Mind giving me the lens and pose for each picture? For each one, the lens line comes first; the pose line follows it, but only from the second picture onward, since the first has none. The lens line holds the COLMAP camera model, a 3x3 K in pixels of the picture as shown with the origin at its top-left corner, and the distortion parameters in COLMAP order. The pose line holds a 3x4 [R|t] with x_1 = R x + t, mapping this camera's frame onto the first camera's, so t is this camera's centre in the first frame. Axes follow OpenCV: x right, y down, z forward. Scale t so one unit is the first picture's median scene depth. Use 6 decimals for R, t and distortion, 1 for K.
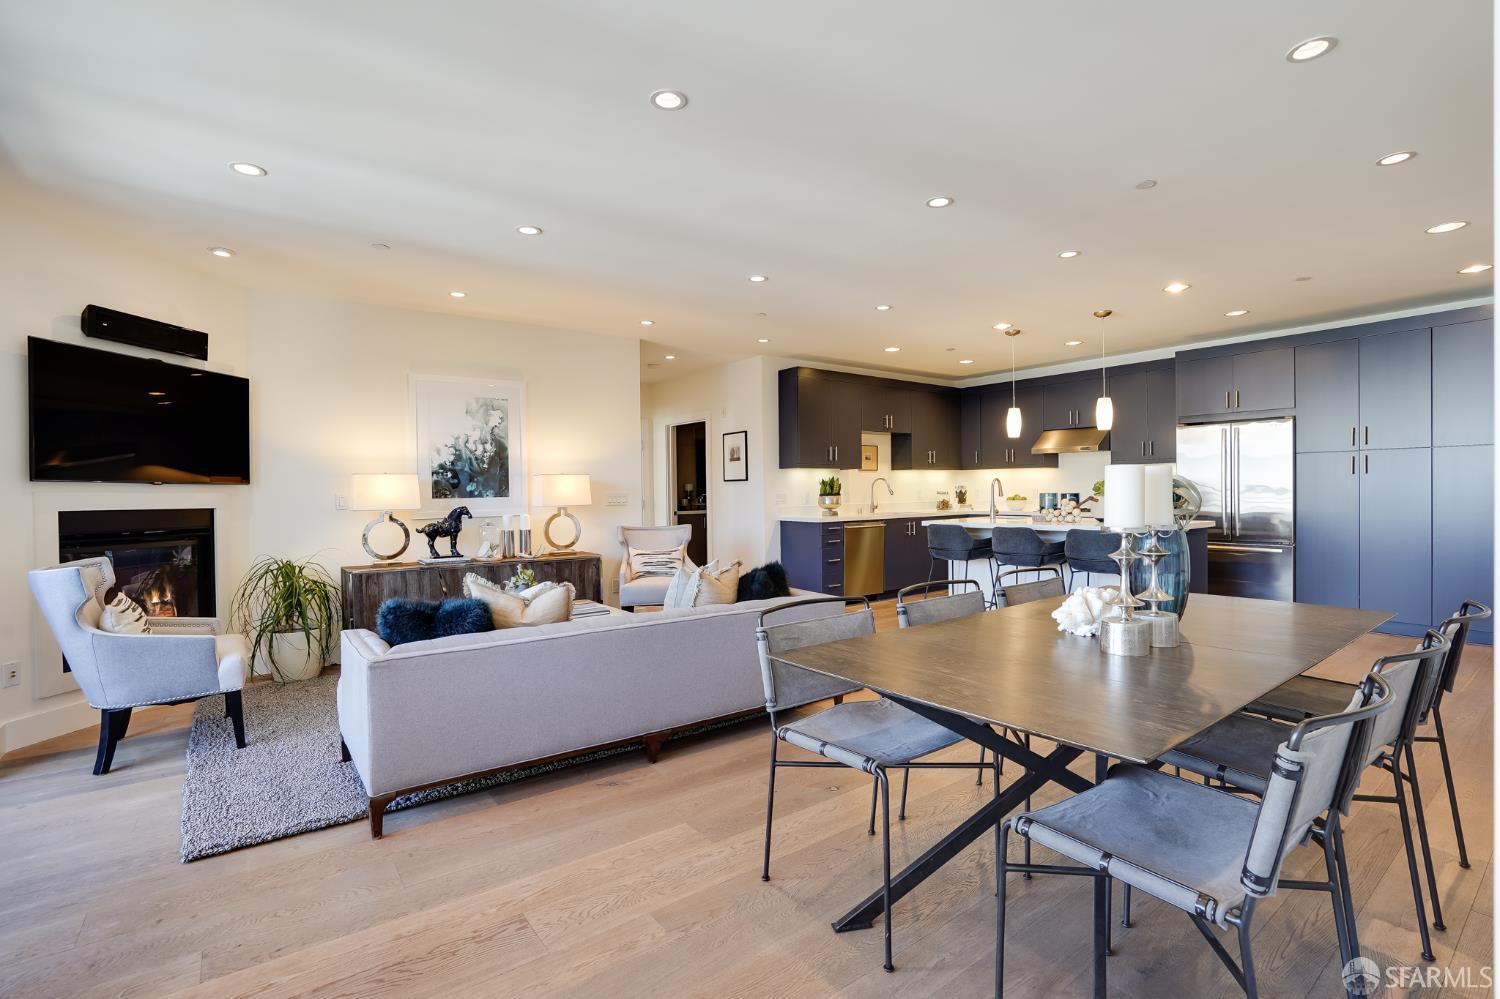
lens RADIAL K [[695.6, 0, 755.1], [0, 695.6, 497.3], [0, 0, 1]] dist [-0.047570, 0.016507]
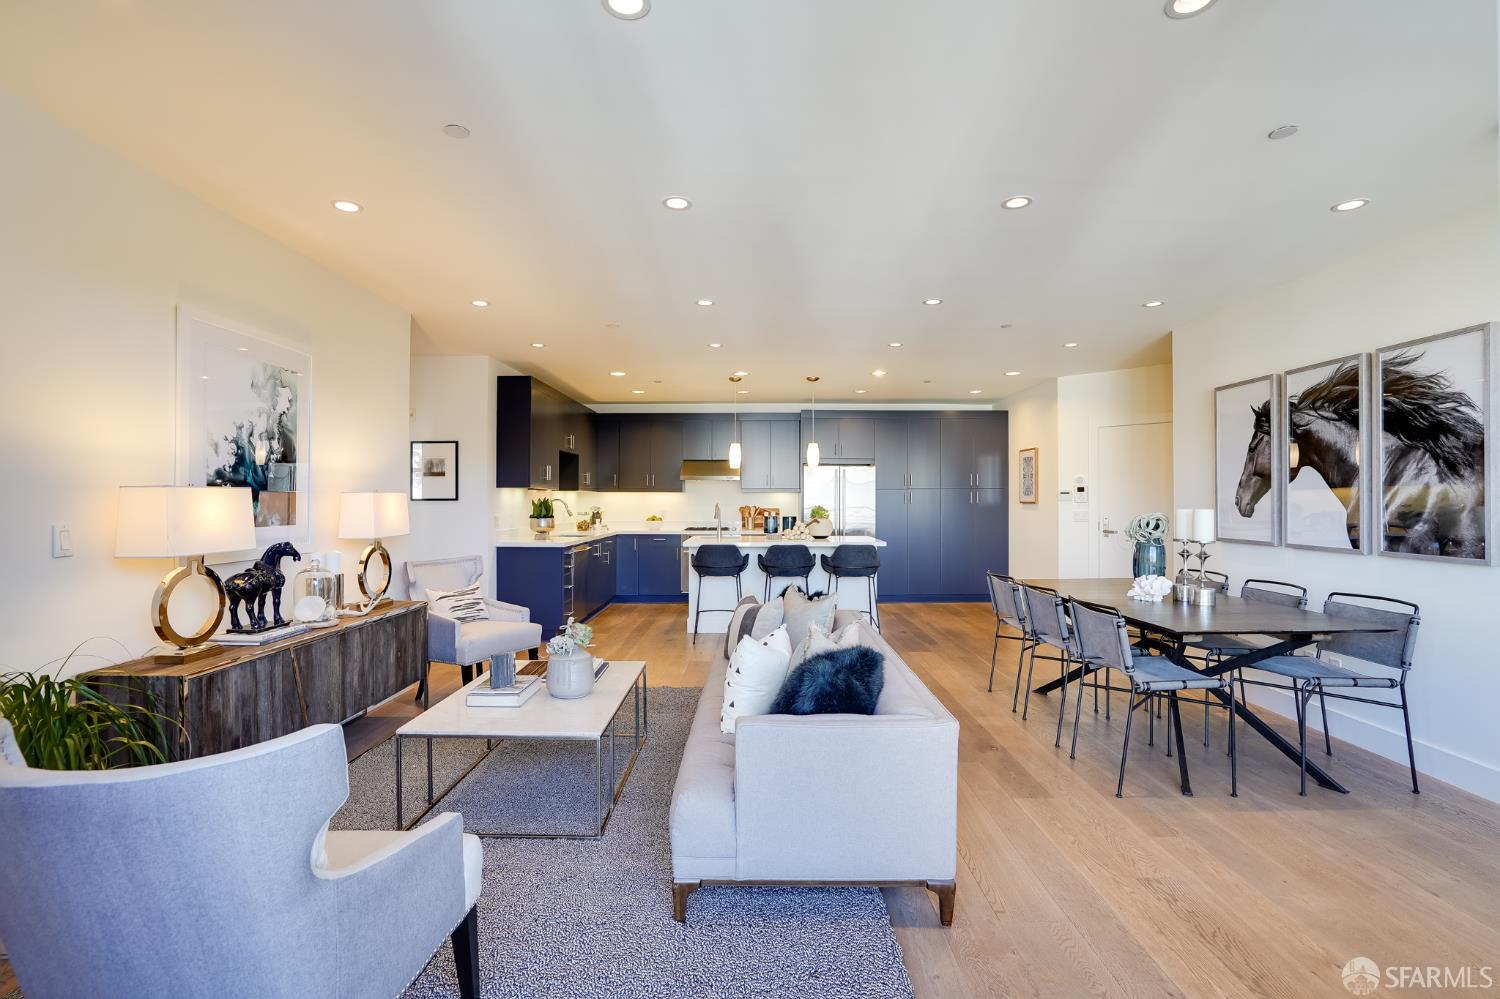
lens RADIAL K [[695.6, 0, 754.6], [0, 695.6, 499.0], [0, 0, 1]] dist [-0.047570, 0.016507]
pose [[0.607426, 0.016377, 0.794208, -0.597493], [-0.000835, 0.999800, -0.019978, -0.012072], [-0.794376, 0.011472, 0.607318, 0.277884]]
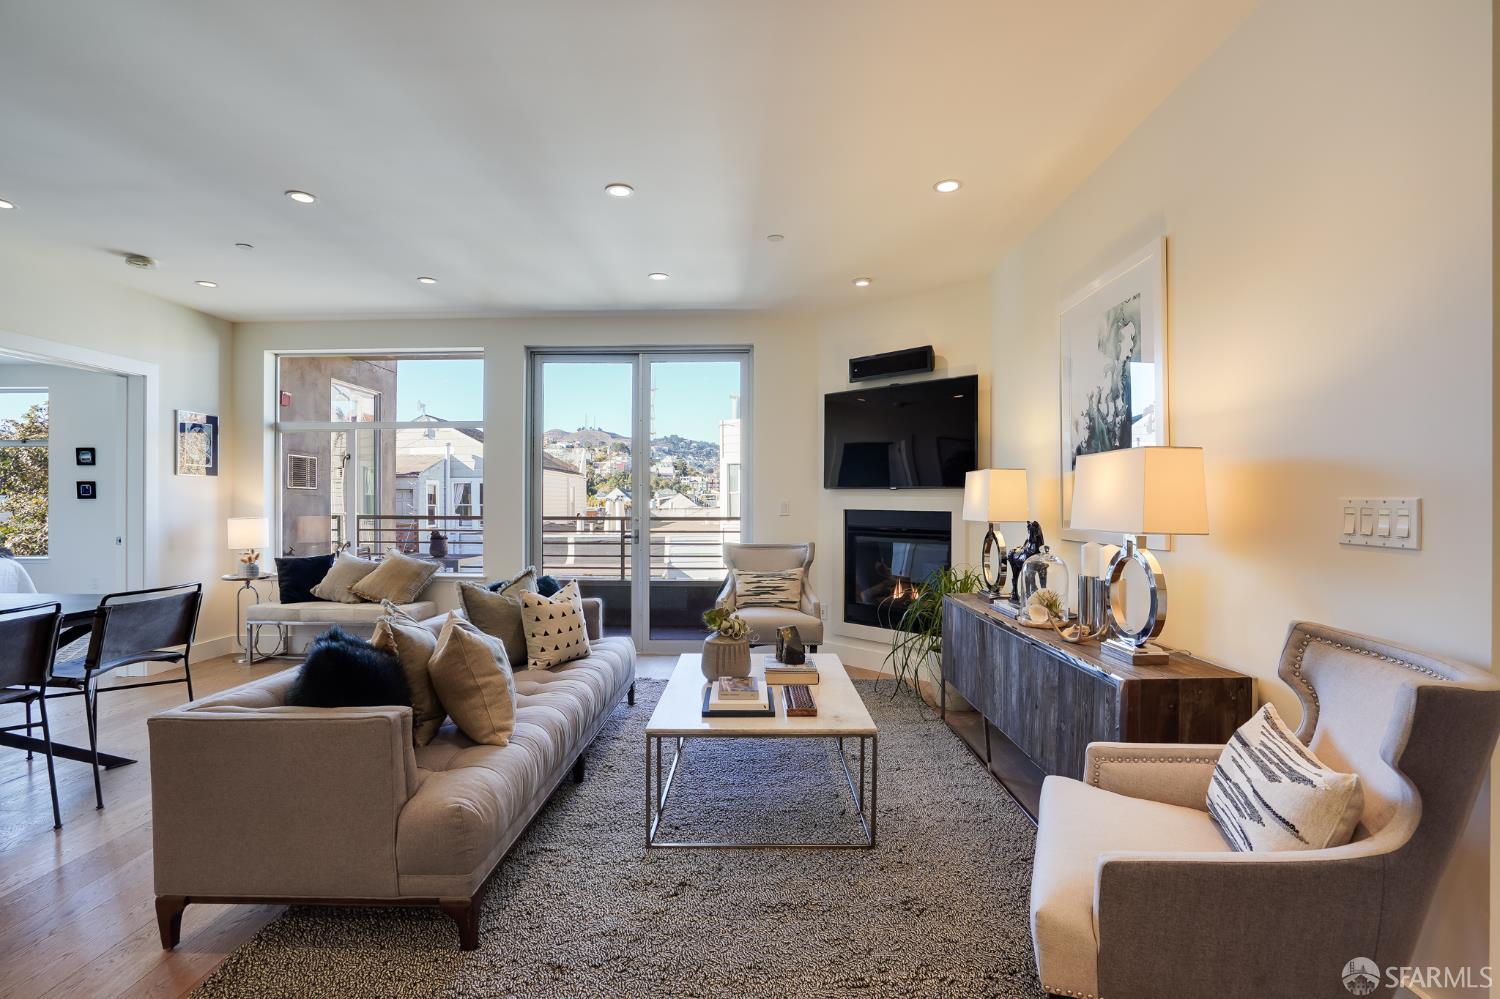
lens RADIAL K [[687.5, 0, 745.6], [0, 687.5, 505.4], [0, 0, 1]] dist [-0.040823, 0.011209]
pose [[-0.622683, 0.015543, -0.782320, 0.155564], [0.000439, 0.999809, 0.019514, -0.010121], [0.782474, 0.011808, -0.622571, 1.069205]]
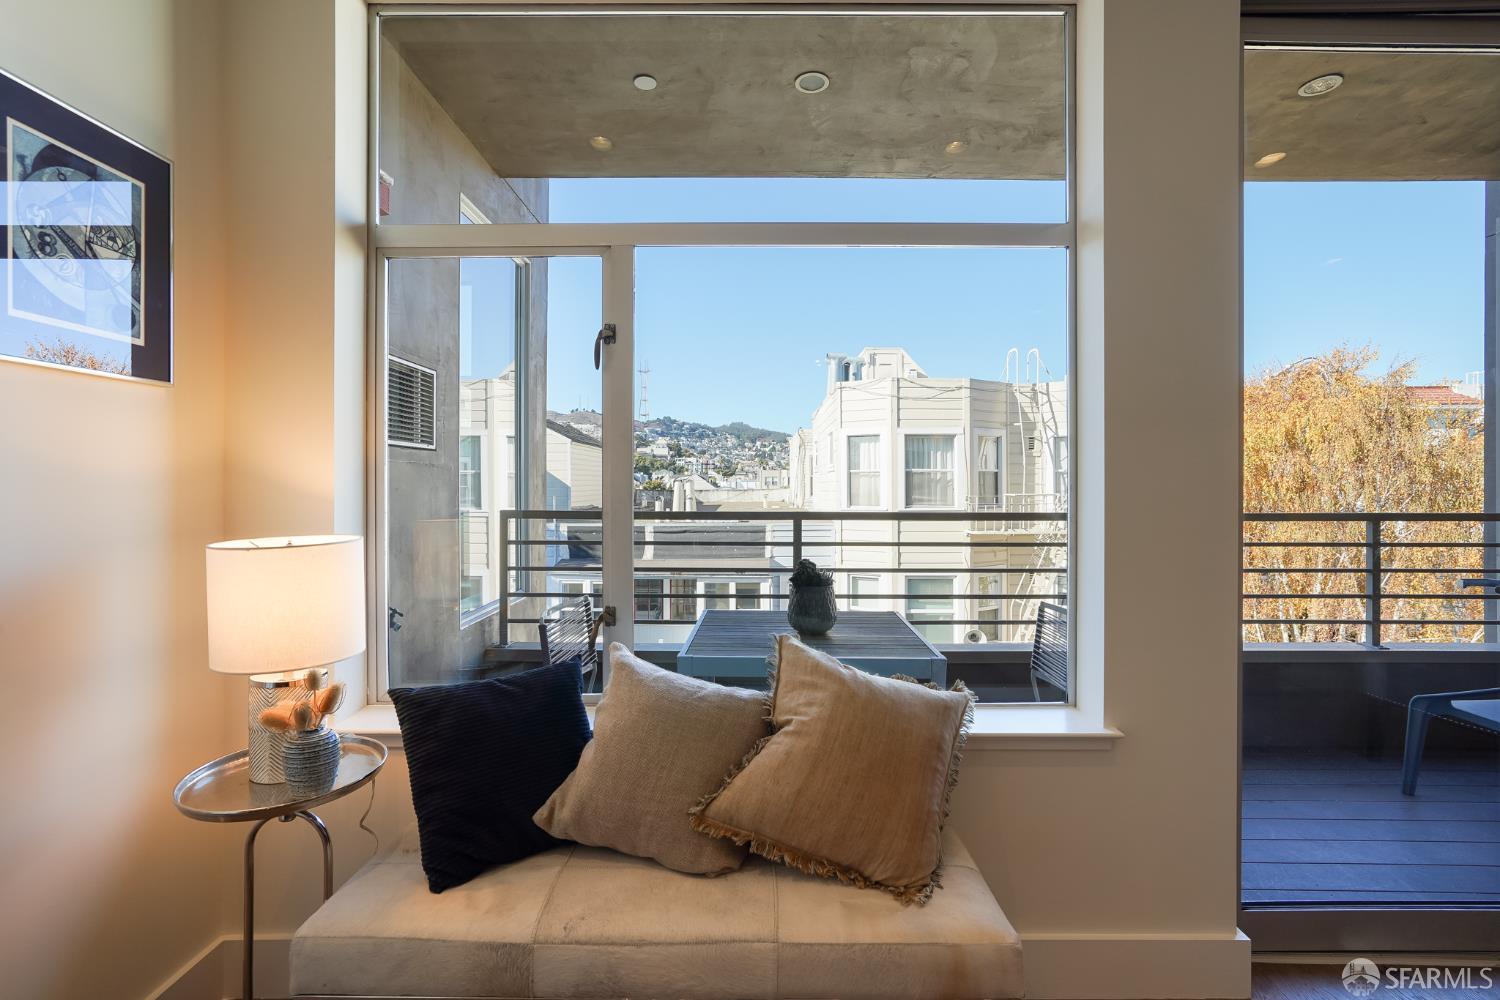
lens RADIAL K [[687.5, 0, 762.3], [0, 687.5, 482.3], [0, 0, 1]] dist [-0.040823, 0.011209]
pose [[-0.597605, 0.010010, -0.801729, -0.048104], [-0.000926, 0.999913, 0.013175, 0.000638], [0.801790, 0.008616, -0.597543, 0.251648]]
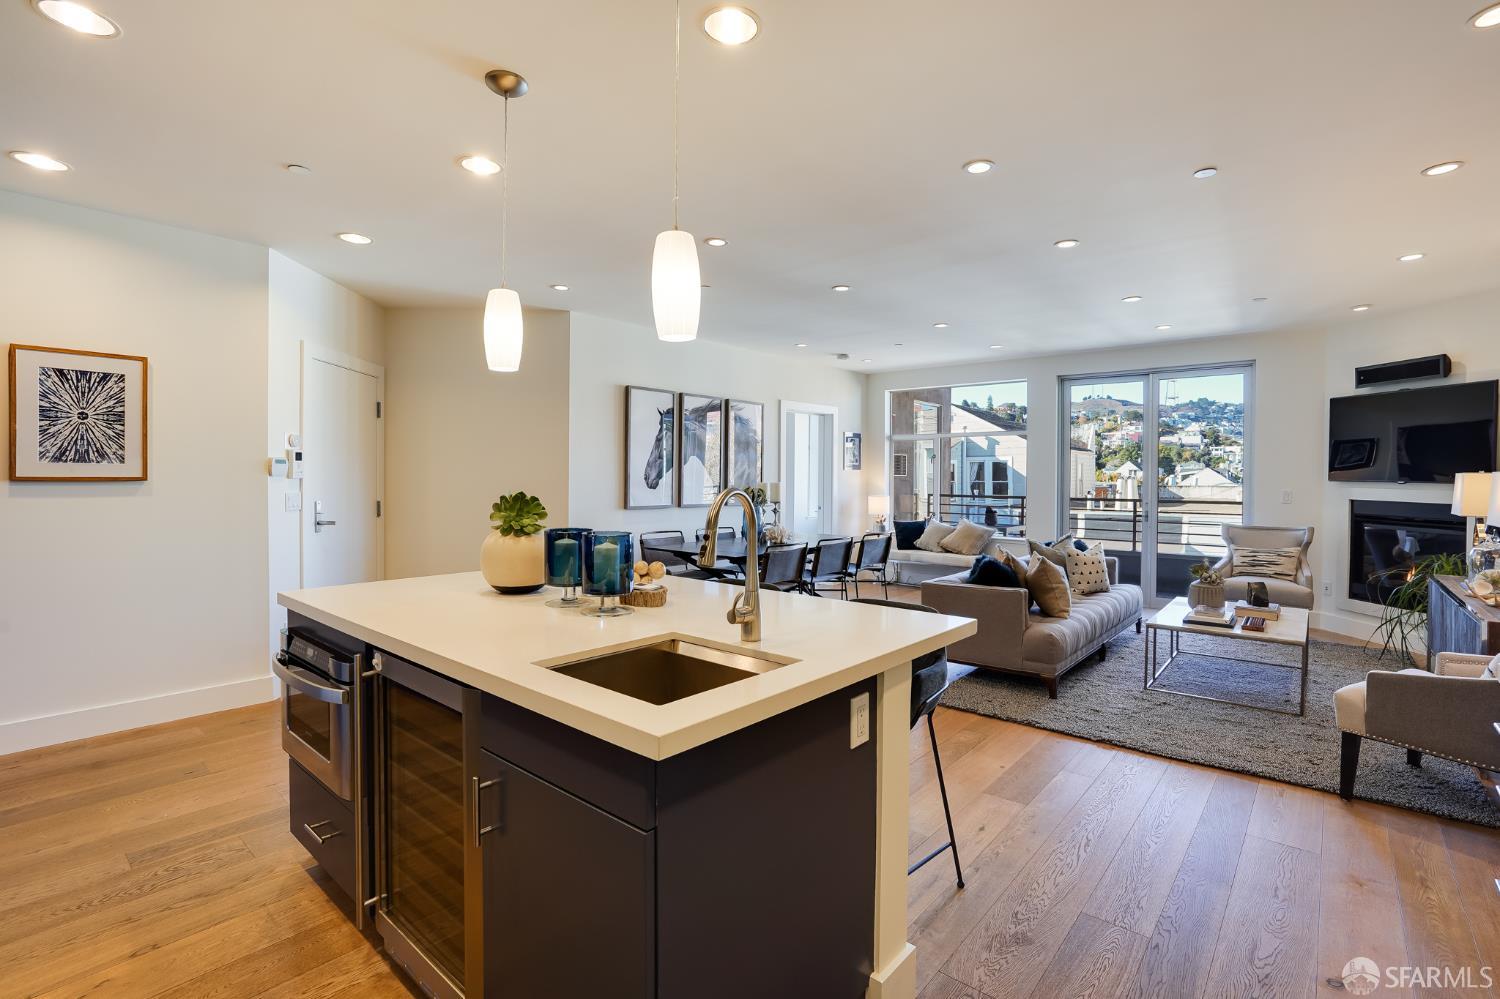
lens RADIAL K [[687.5, 0, 762.2], [0, 687.5, 490.3], [0, 0, 1]] dist [-0.040823, 0.011209]
pose [[-0.976048, 0.013746, -0.217121, 0.438400], [0.006661, 0.999422, 0.033329, -0.039629], [0.217453, 0.031085, -0.975576, 1.391686]]
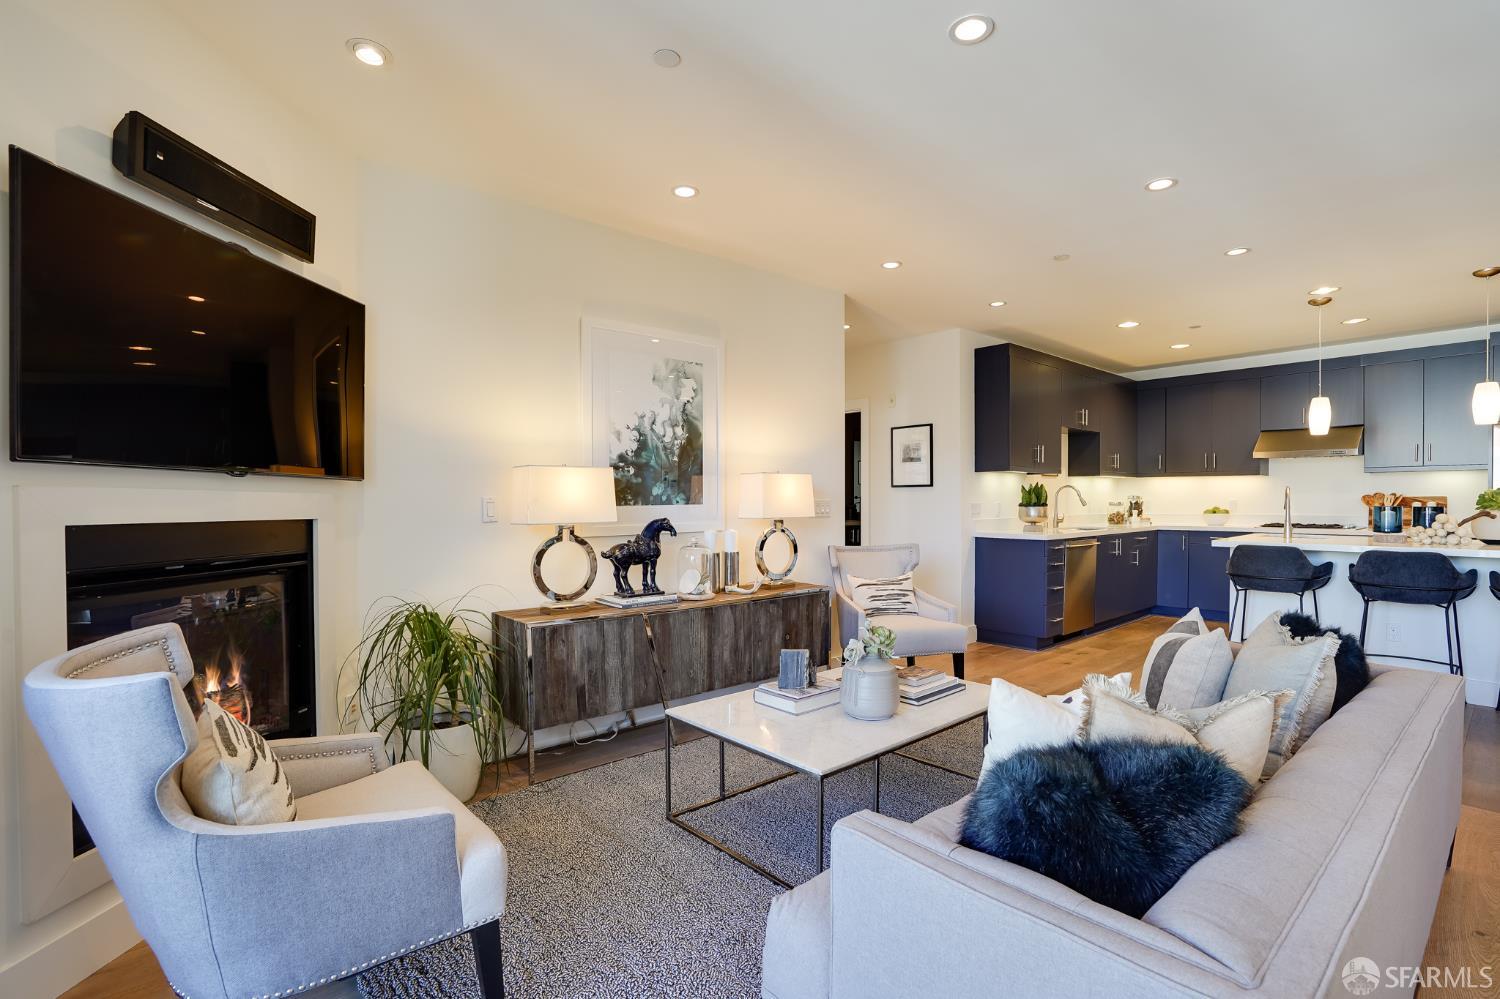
lens RADIAL K [[695.6, 0, 753.8], [0, 695.6, 508.4], [0, 0, 1]] dist [-0.047570, 0.016507]
pose [[0.997782, 0.008948, 0.065958, -0.349038], [-0.009130, 0.999955, 0.002455, 0.001434], [-0.065933, -0.003052, 0.997819, 0.296811]]
